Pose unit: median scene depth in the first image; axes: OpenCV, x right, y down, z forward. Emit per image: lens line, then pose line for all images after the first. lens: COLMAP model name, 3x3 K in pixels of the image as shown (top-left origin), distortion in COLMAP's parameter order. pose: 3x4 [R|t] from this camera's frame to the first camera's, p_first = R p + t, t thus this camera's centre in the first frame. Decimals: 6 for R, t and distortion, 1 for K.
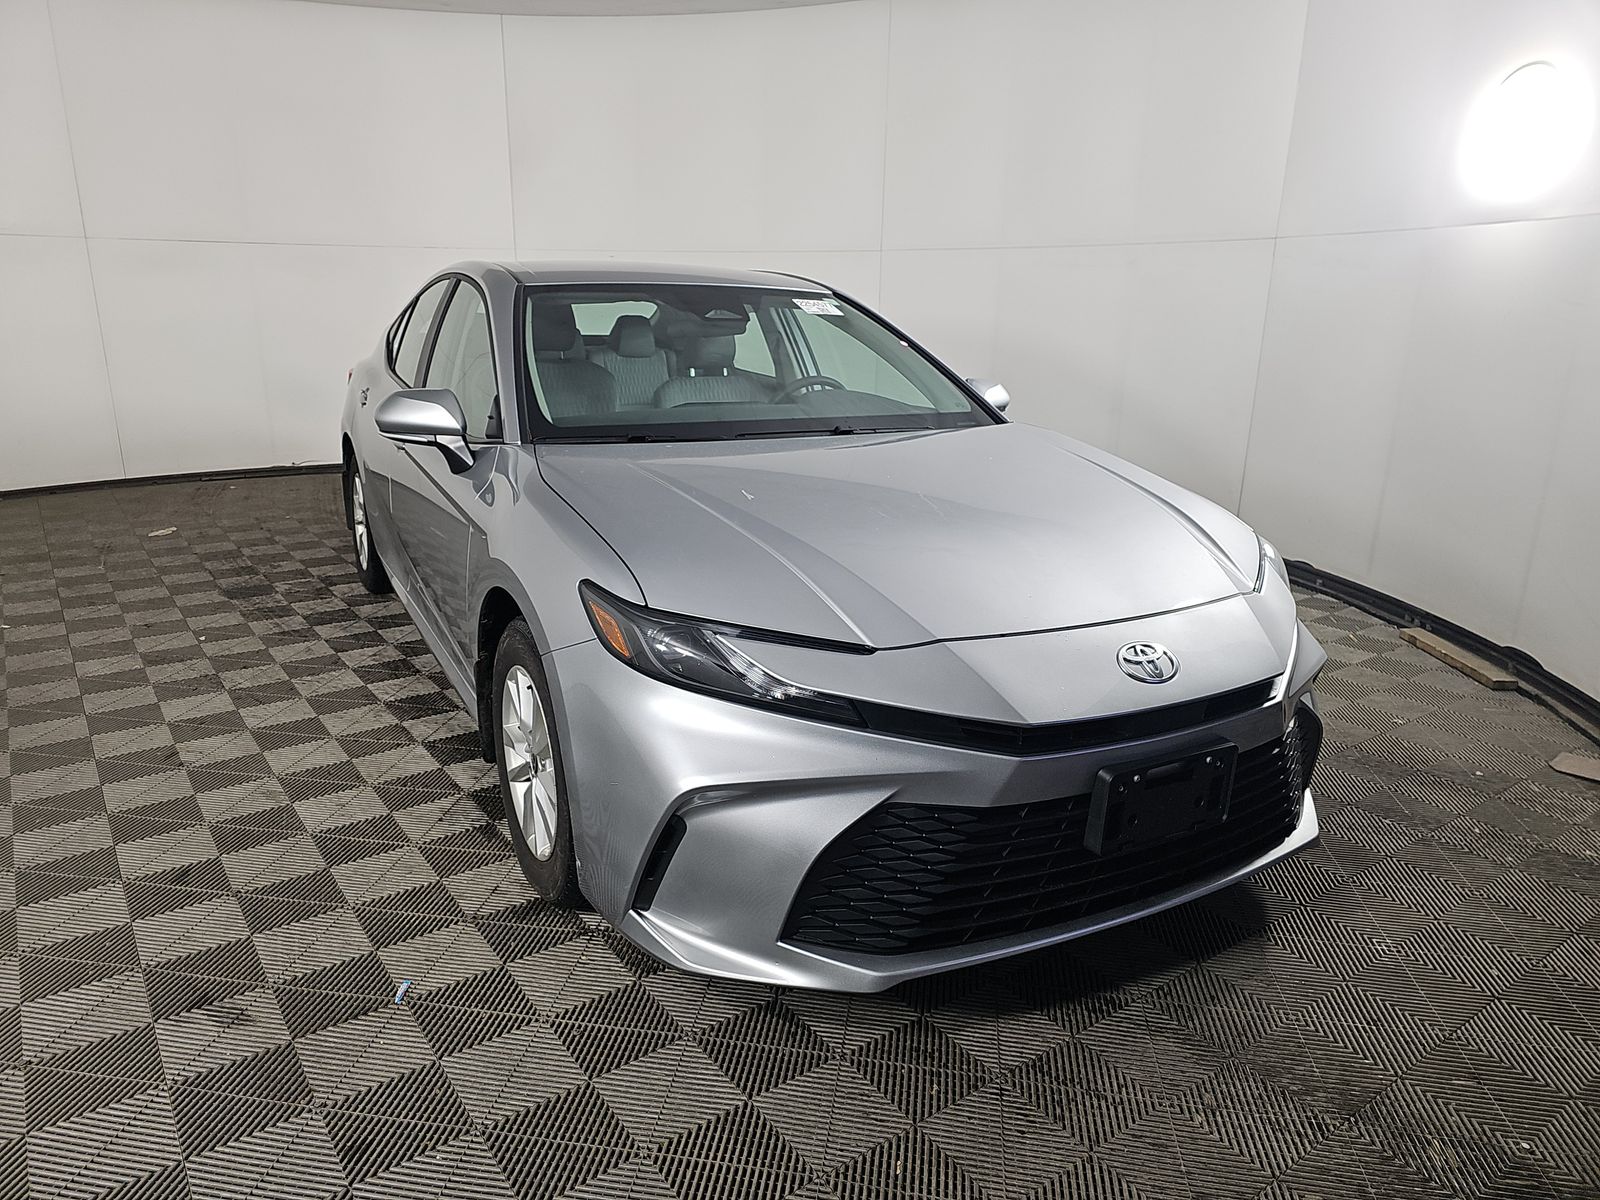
lens RADIAL K [[1059.0, 0, 787.9], [0, 1059.0, 603.5], [0, 0, 1]] dist [-0.002926, -0.000418]
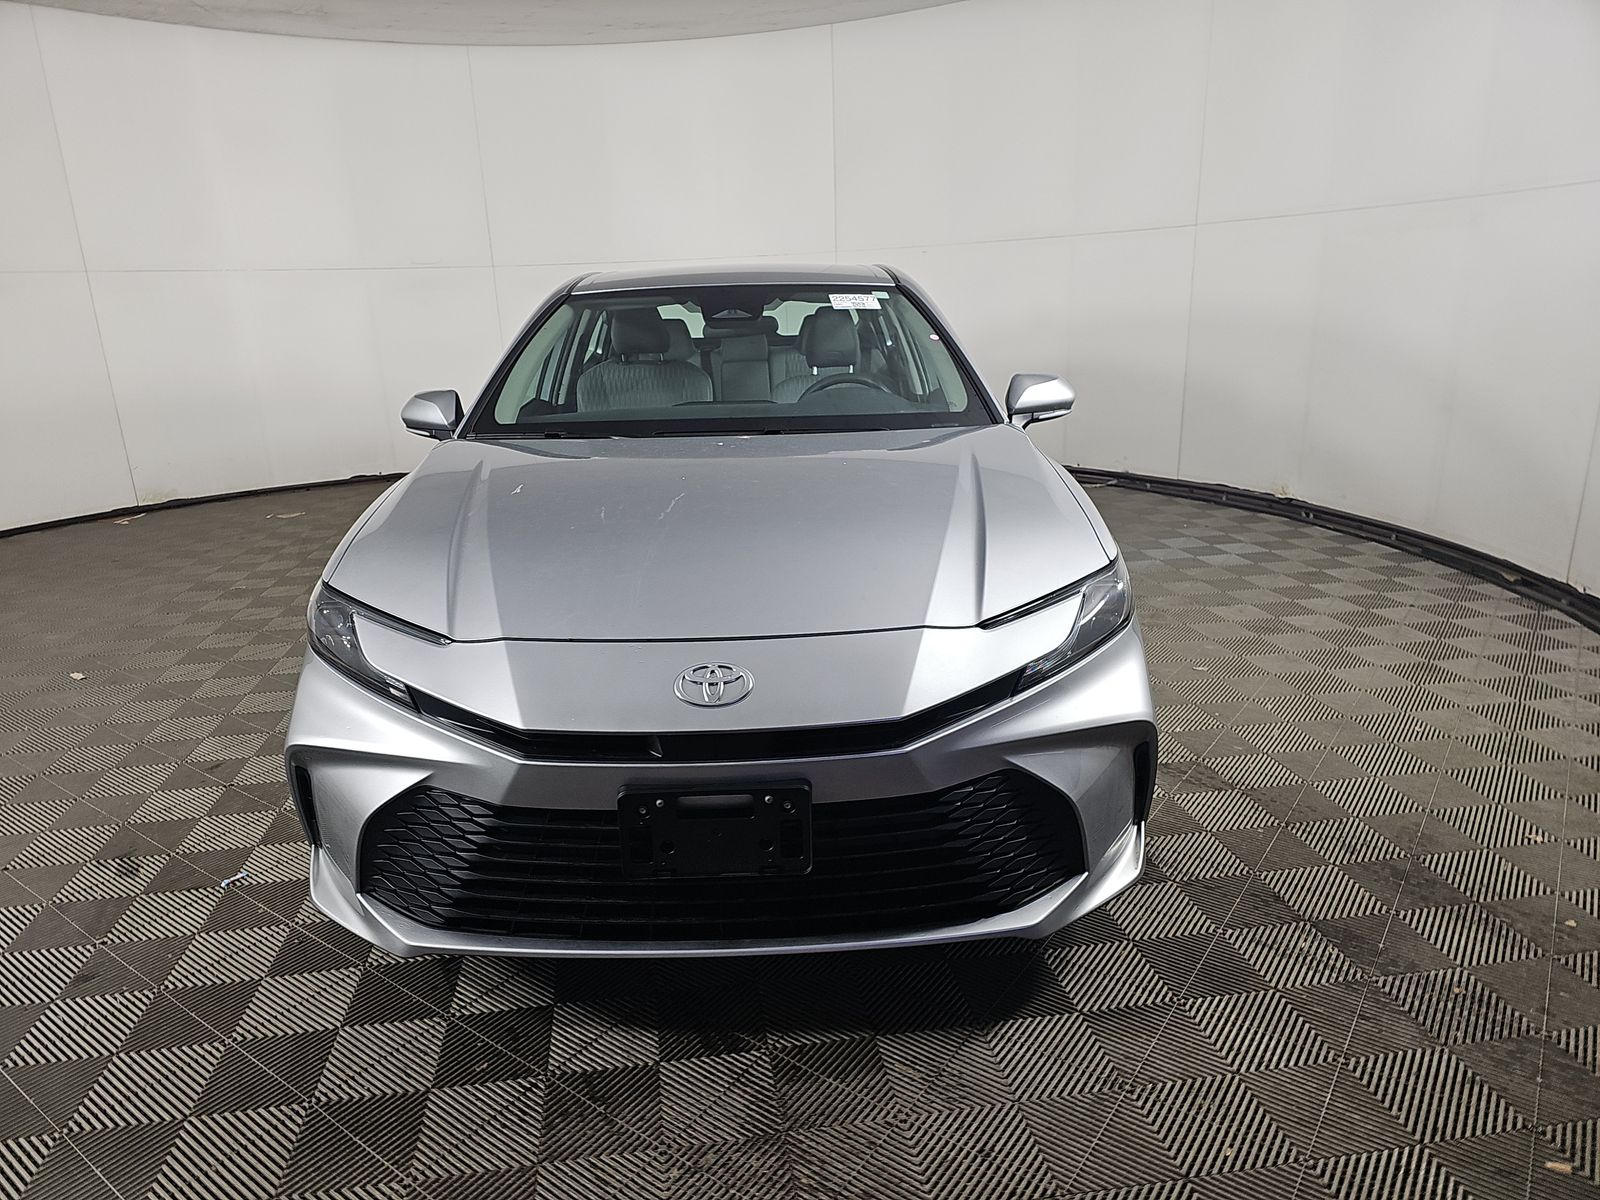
lens RADIAL K [[1065.5, 0, 777.8], [0, 1065.5, 630.6], [0, 0, 1]] dist [-0.000477, -0.091540]
pose [[0.889037, 0.092411, -0.448413, 0.652792], [-0.080410, 0.995710, 0.045776, -0.031432], [0.450719, -0.004640, 0.892654, 0.157865]]
